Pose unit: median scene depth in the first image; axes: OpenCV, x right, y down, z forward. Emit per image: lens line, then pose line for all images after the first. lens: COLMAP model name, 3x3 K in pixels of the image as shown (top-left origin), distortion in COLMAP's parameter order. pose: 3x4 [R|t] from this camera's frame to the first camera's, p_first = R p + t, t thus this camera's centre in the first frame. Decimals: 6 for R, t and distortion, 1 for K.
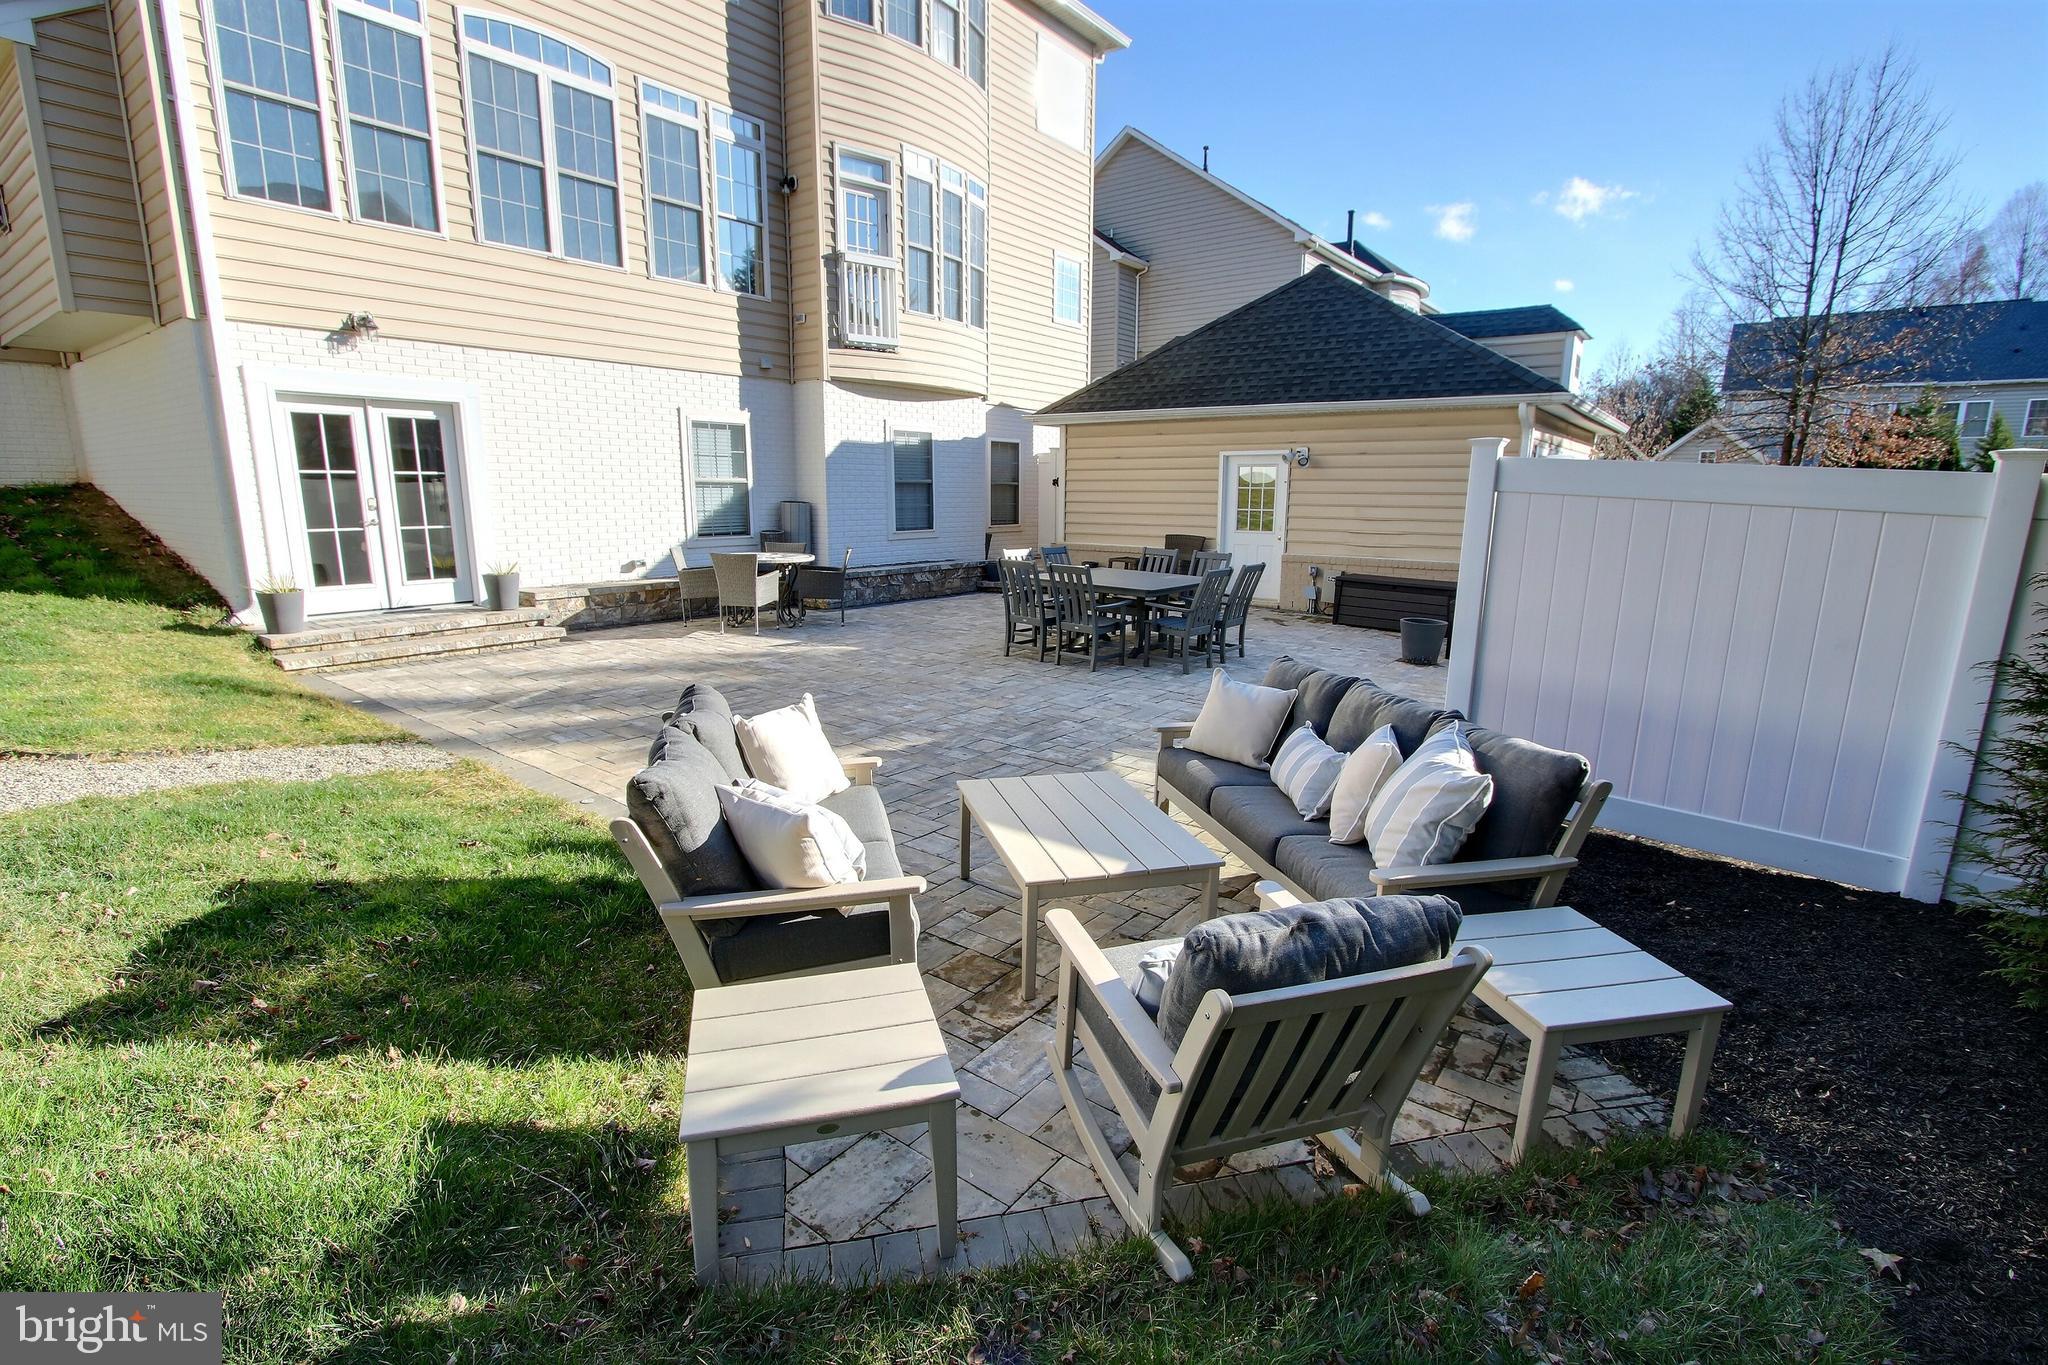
lens RADIAL K [[942.7, 0, 1016.9], [0, 942.7, 695.8], [0, 0, 1]] dist [-0.016057, 0.000045]
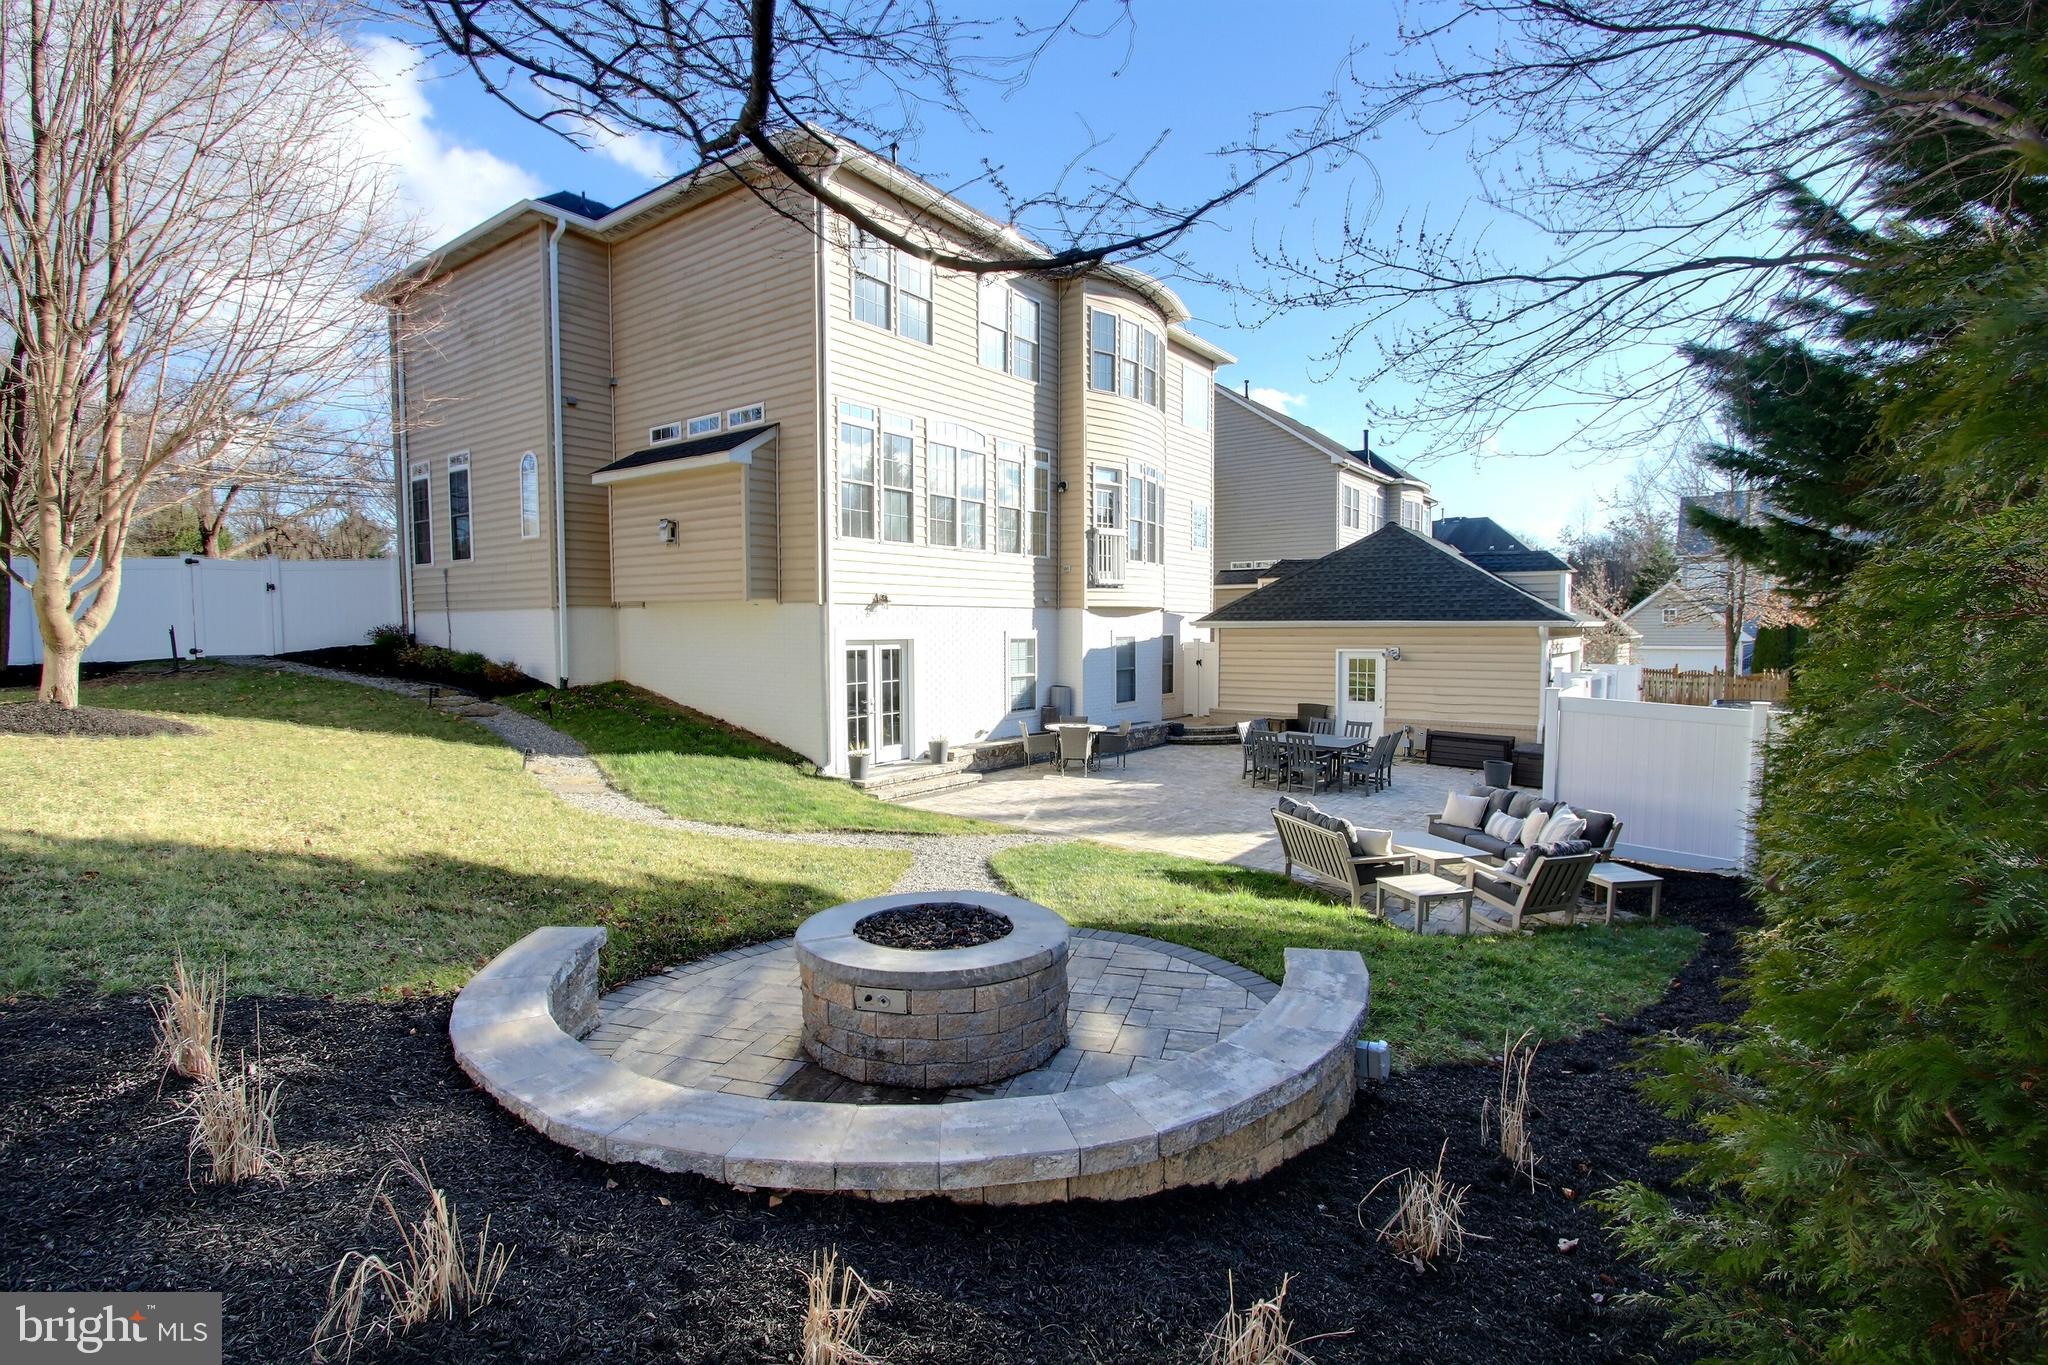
lens RADIAL K [[950.4, 0, 1029.1], [0, 950.4, 707.1], [0, 0, 1]] dist [-0.002130, -0.000033]
pose [[0.999571, -0.012273, 0.026584, -0.343029], [0.015677, 0.991141, -0.131886, 0.024958], [-0.024730, 0.132246, 0.990908, -0.514578]]
